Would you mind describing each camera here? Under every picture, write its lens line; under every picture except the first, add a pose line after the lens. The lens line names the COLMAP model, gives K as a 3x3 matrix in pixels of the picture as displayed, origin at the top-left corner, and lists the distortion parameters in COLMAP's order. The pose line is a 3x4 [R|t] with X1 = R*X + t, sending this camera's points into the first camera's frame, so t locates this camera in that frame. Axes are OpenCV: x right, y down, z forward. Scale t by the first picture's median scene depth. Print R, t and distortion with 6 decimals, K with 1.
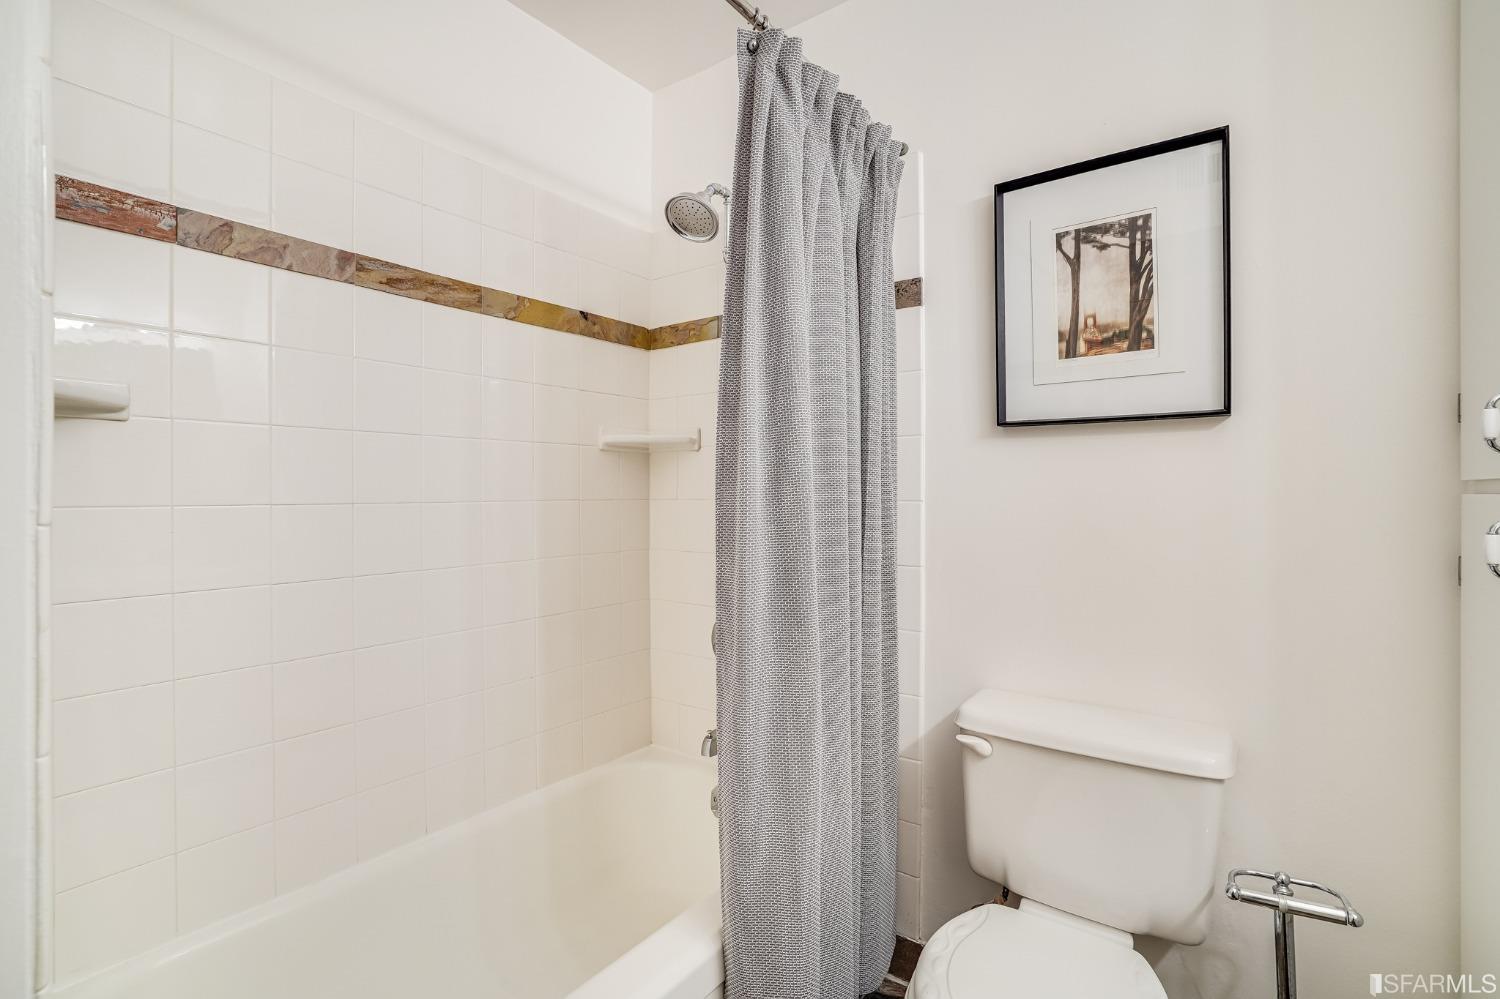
lens RADIAL K [[717.5, 0, 748.3], [0, 717.5, 493.7], [0, 0, 1]] dist [-0.015006, 0.003817]
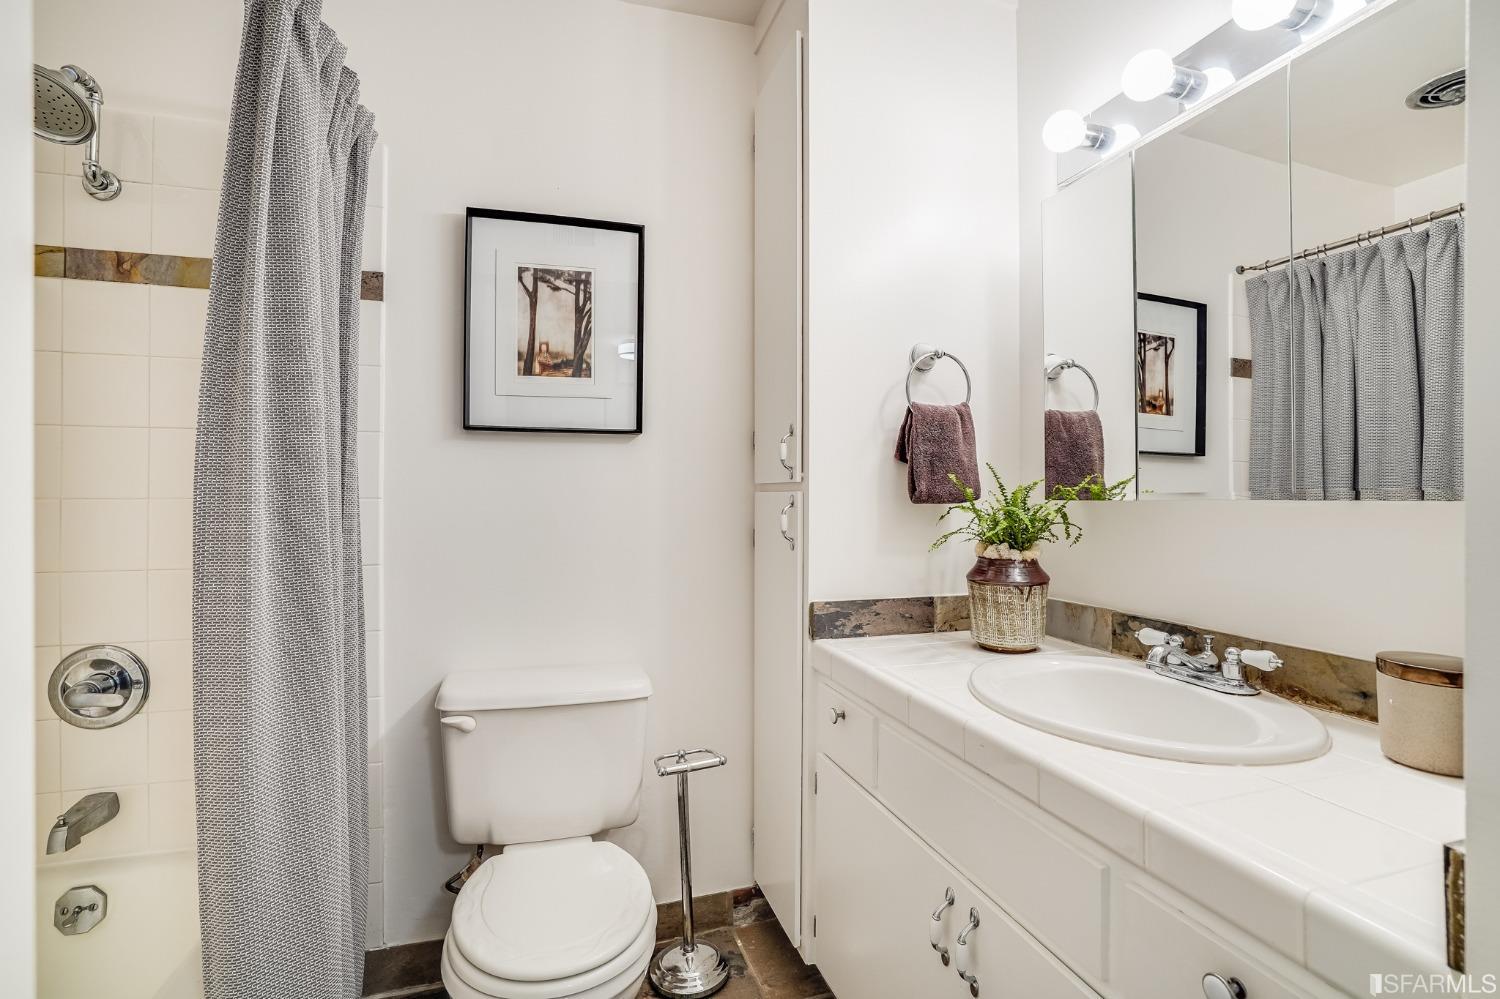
lens RADIAL K [[717.5, 0, 748.9], [0, 717.5, 495.9], [0, 0, 1]] dist [-0.015006, 0.003817]
pose [[0.593763, -0.000220, 0.804640, -0.290241], [0.001405, 0.999999, -0.000763, 0.009802], [-0.804639, 0.001583, 0.593762, 0.008696]]
